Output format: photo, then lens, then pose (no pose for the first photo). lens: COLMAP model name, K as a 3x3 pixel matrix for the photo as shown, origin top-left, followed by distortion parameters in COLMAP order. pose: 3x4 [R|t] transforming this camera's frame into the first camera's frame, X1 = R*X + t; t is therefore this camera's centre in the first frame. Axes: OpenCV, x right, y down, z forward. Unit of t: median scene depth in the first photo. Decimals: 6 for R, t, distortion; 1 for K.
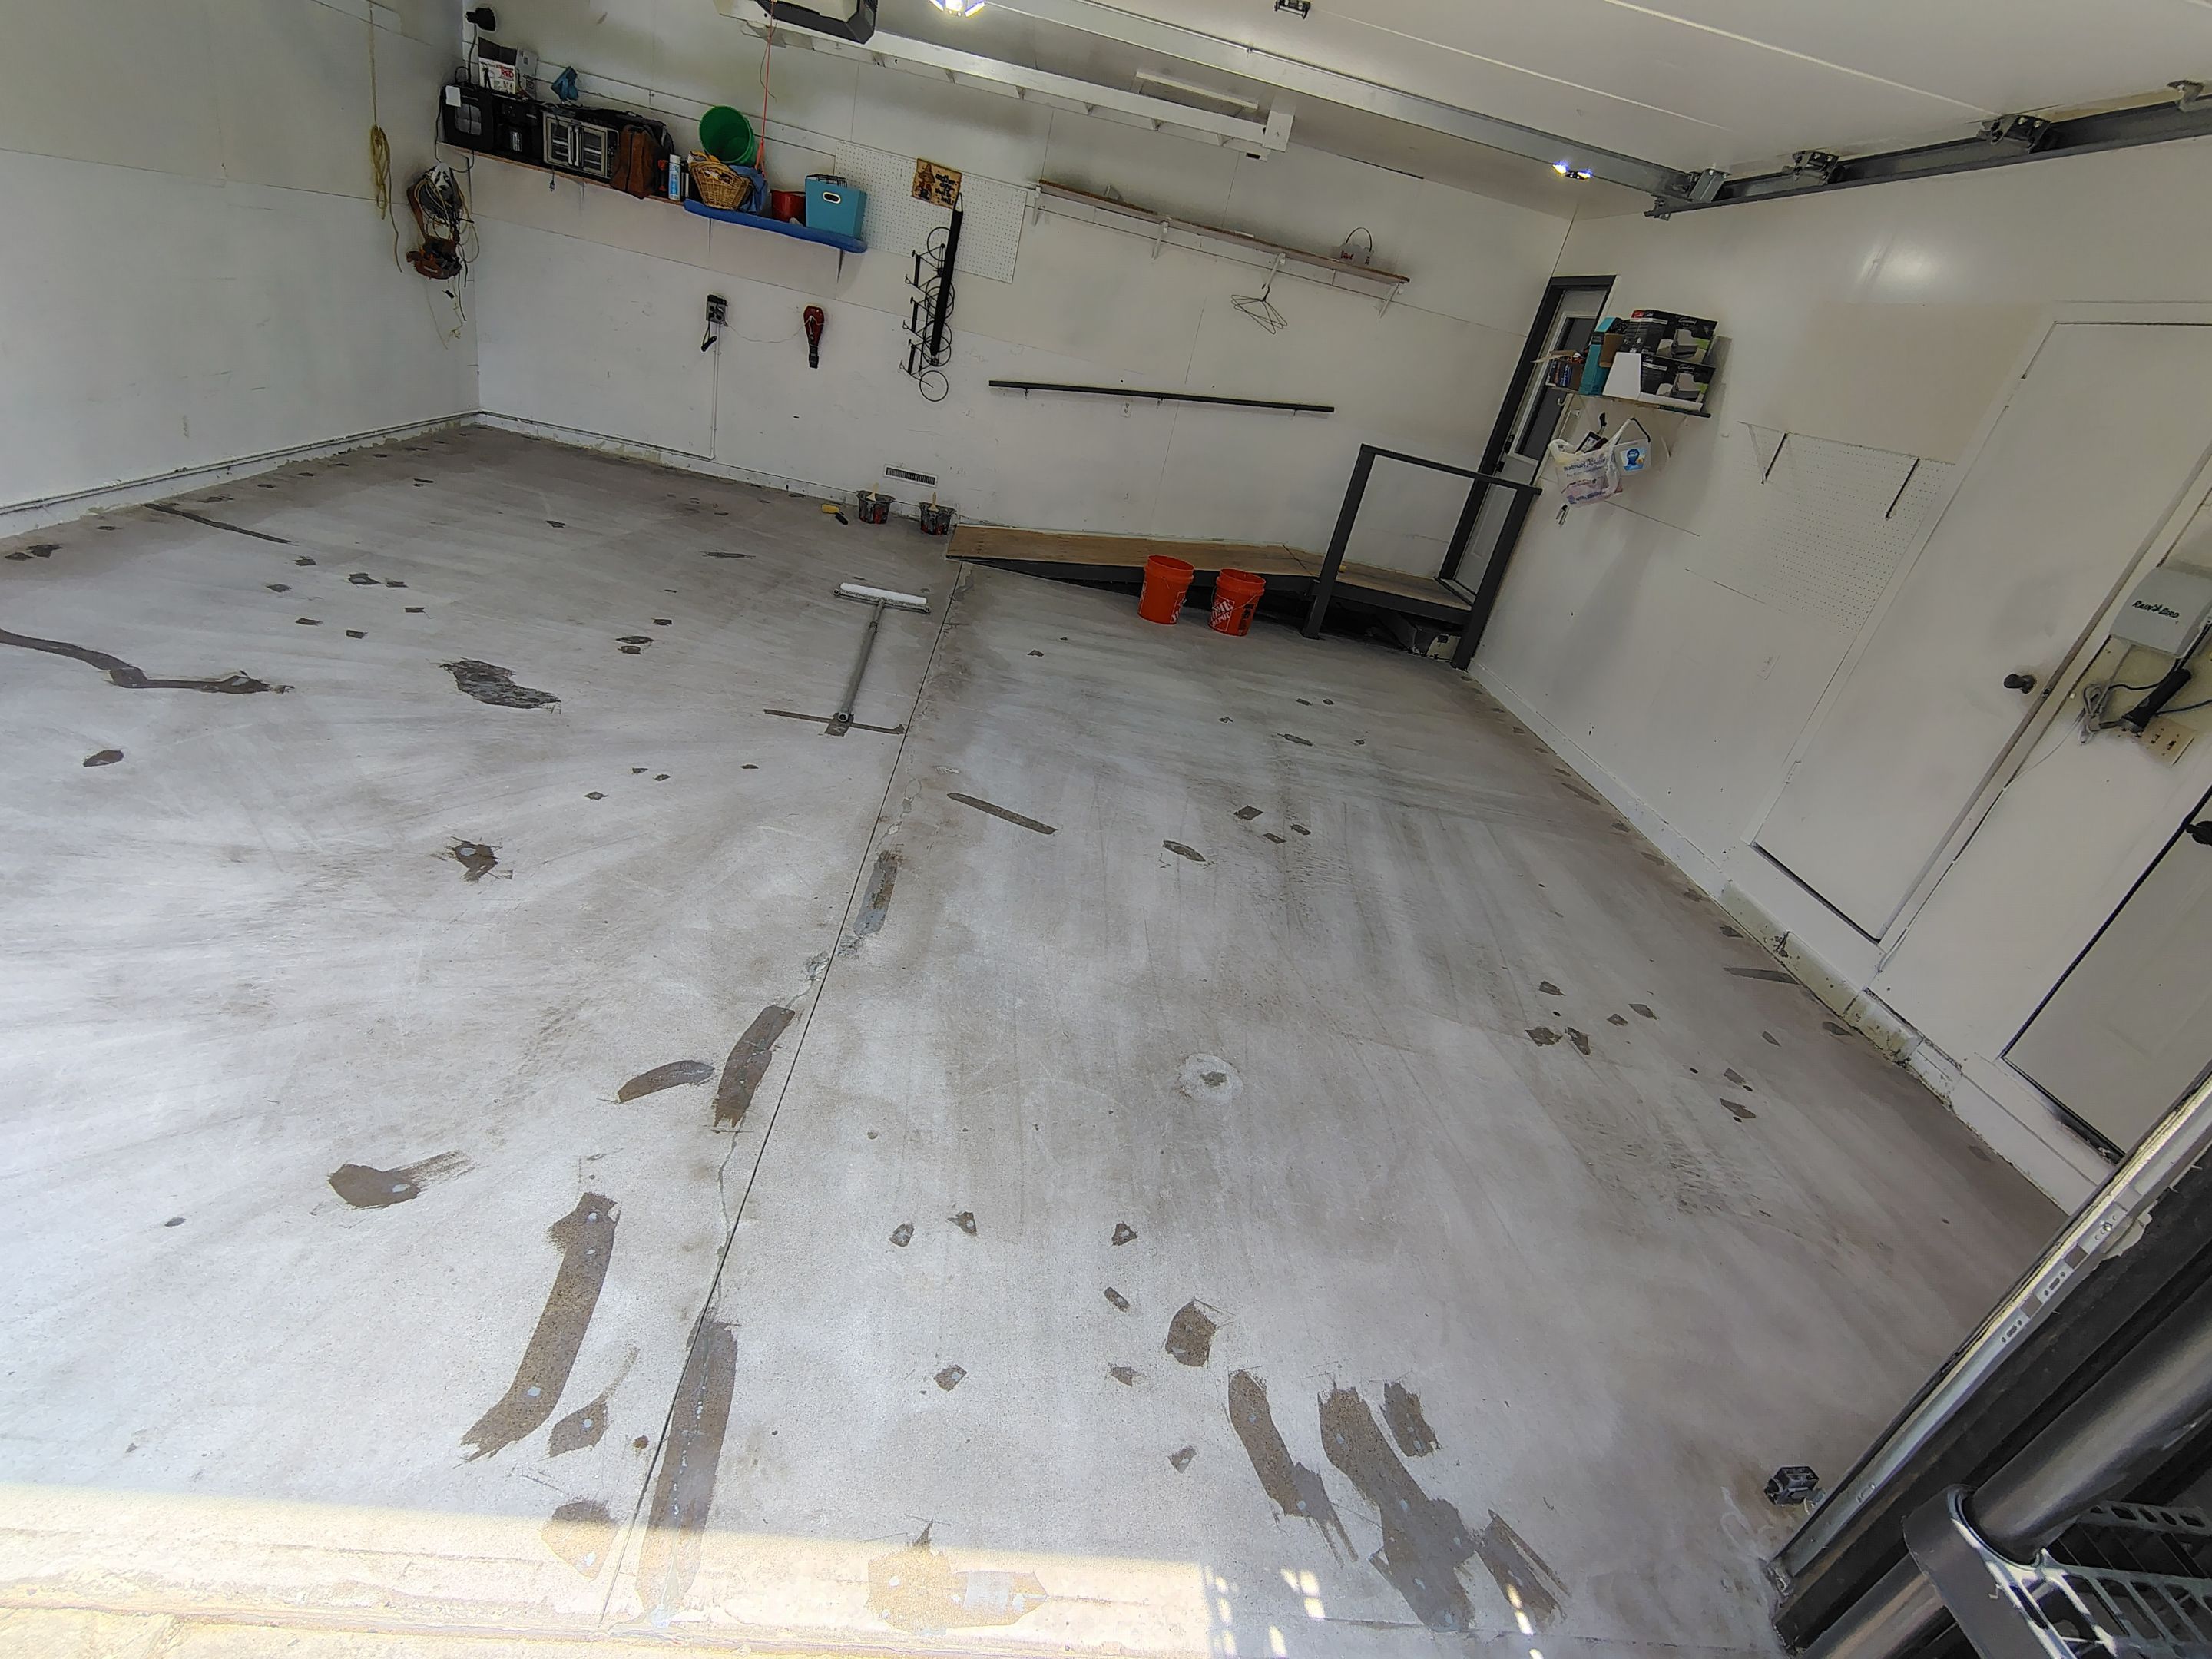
lens RADIAL K [[1022.9, 0, 1106.0], [0, 1022.9, 829.5], [0, 0, 1]] dist [-0.002232, 0.010652]
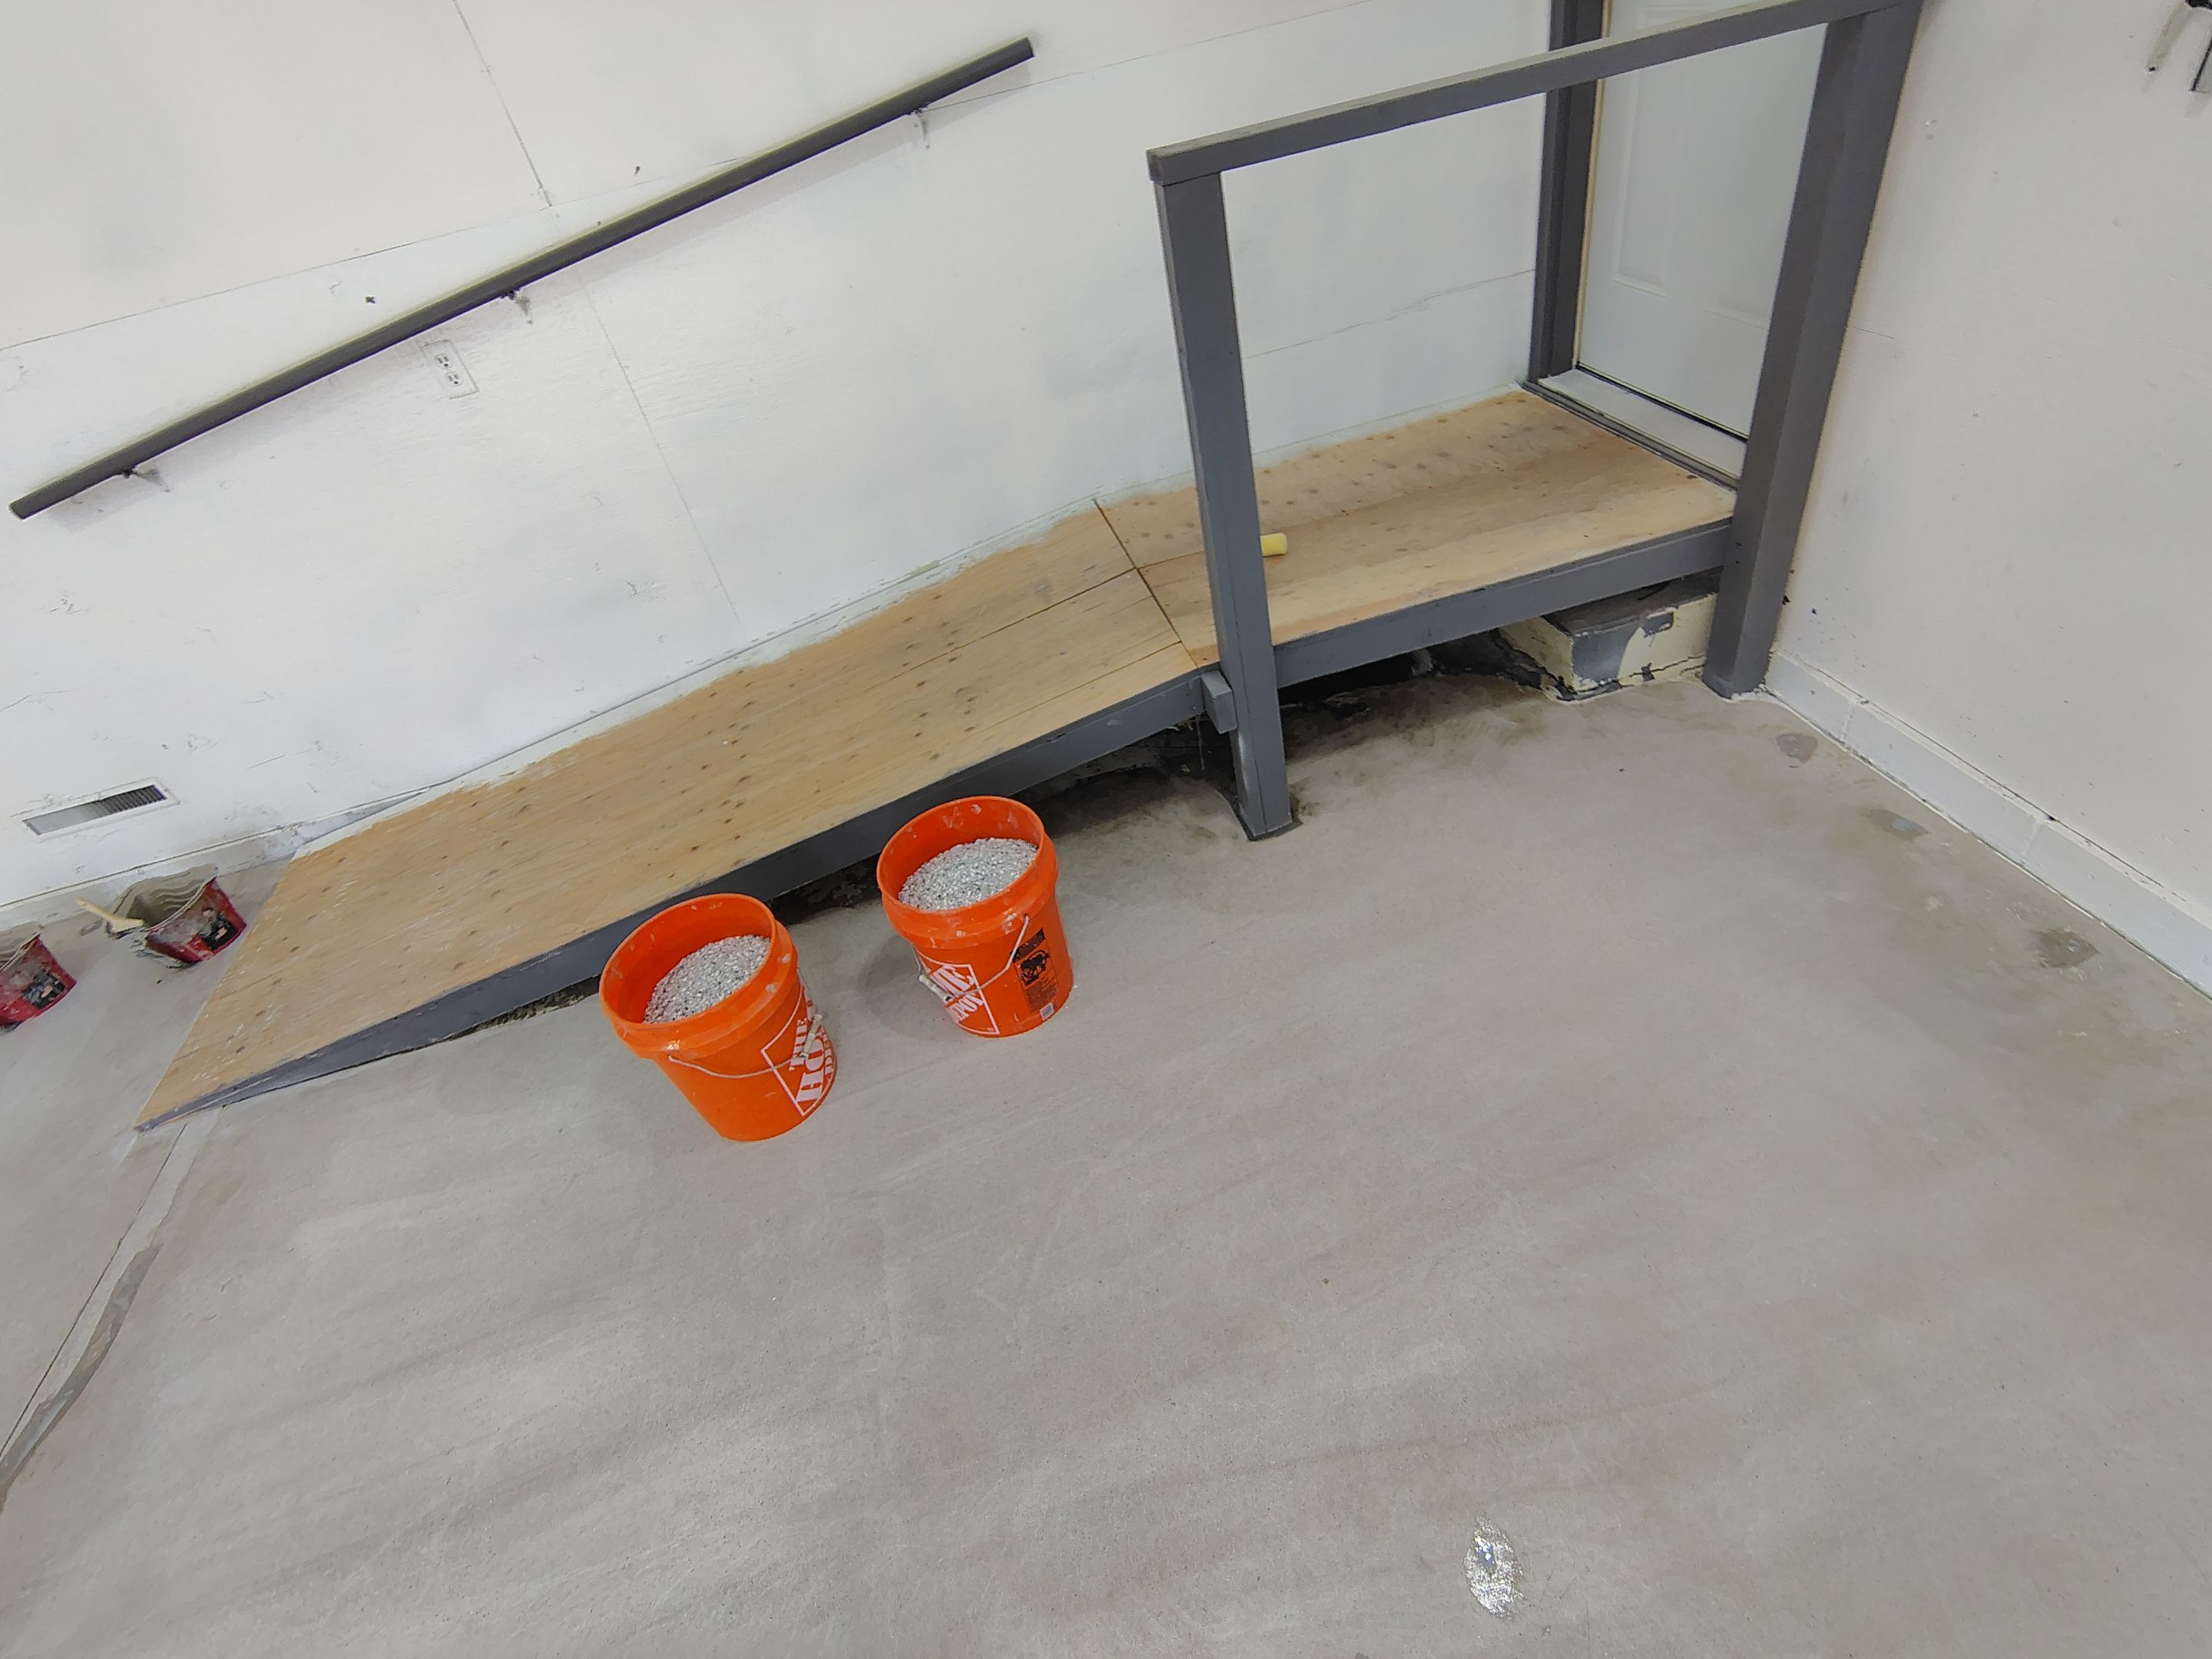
lens RADIAL K [[1052.3, 0, 1095.5], [0, 1052.3, 843.3], [0, 0, 1]] dist [-0.003393, -0.001185]
pose [[0.904540, -0.406179, -0.129715, 0.510720], [0.424913, 0.883968, 0.195064, -0.718557], [0.035433, -0.231561, 0.972175, 1.811879]]
